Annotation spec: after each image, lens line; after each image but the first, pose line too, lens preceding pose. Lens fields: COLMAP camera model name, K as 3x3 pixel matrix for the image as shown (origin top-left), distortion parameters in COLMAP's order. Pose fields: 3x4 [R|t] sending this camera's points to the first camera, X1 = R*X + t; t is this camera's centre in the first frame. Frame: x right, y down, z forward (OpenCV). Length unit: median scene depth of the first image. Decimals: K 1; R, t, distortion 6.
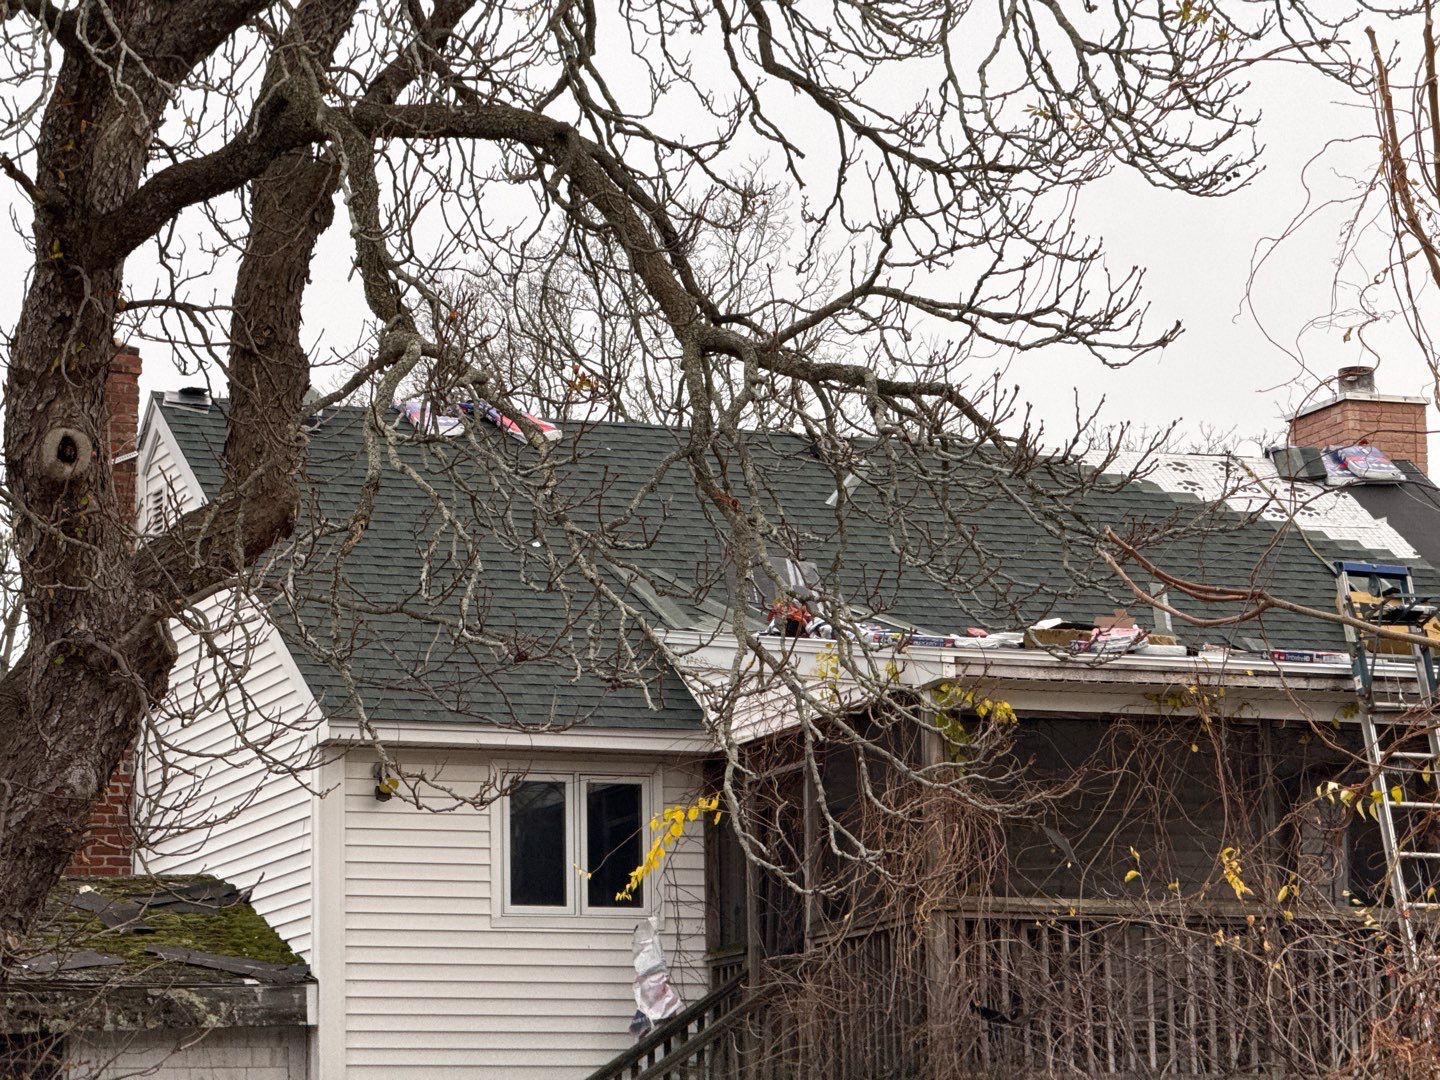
lens RADIAL K [[5360.1, 0, 716.2], [0, 5360.1, 543.1], [0, 0, 1]] dist [0.130189, 0.000000]
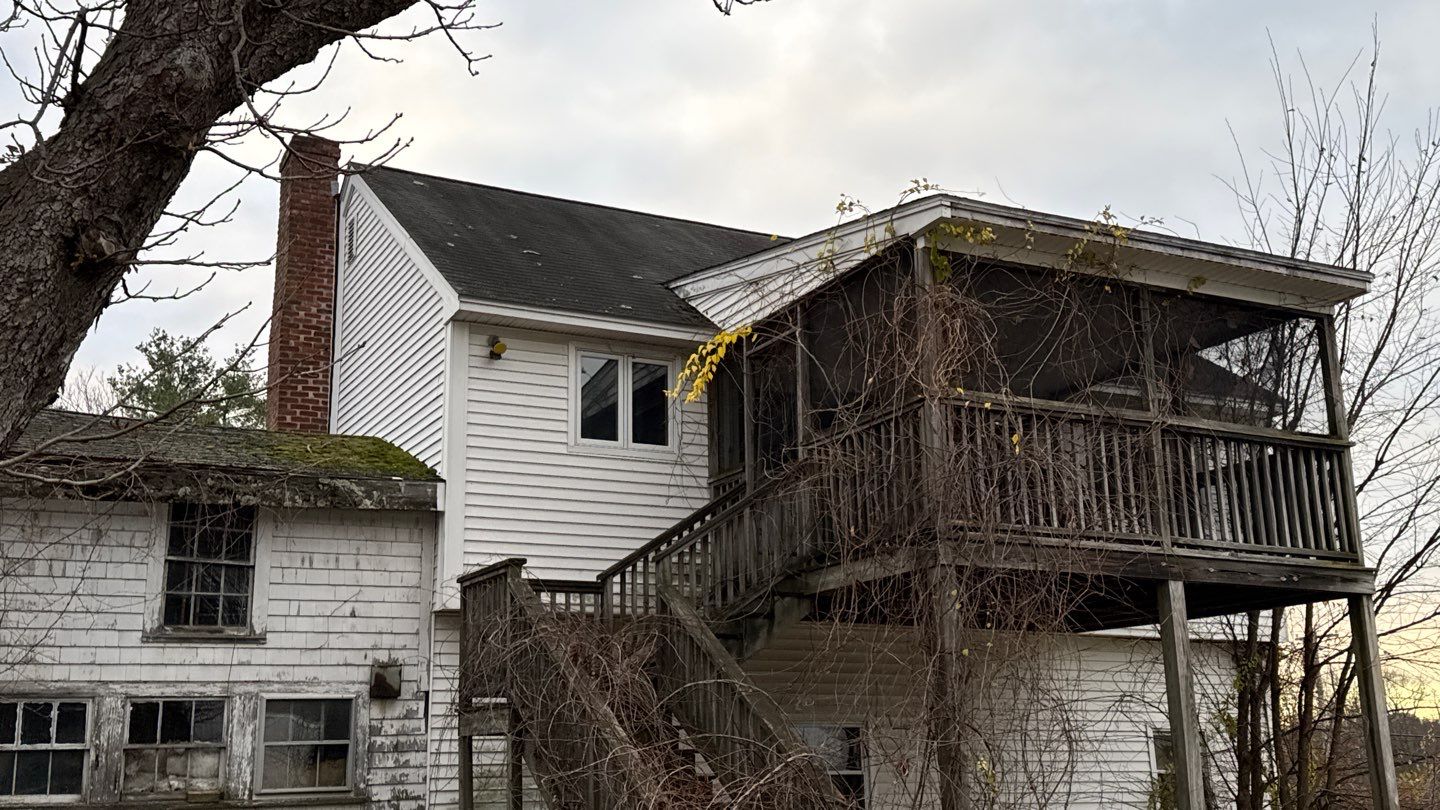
lens RADIAL K [[1516.5, 0, 712.0], [0, 1516.5, 403.6], [0, 0, 1]] dist [0.120015, 0.000000]
pose [[0.994367, 0.026351, 0.102662, -0.046210], [-0.016676, 0.995434, -0.093980, 0.098062], [-0.104670, 0.091738, 0.990267, 0.595206]]
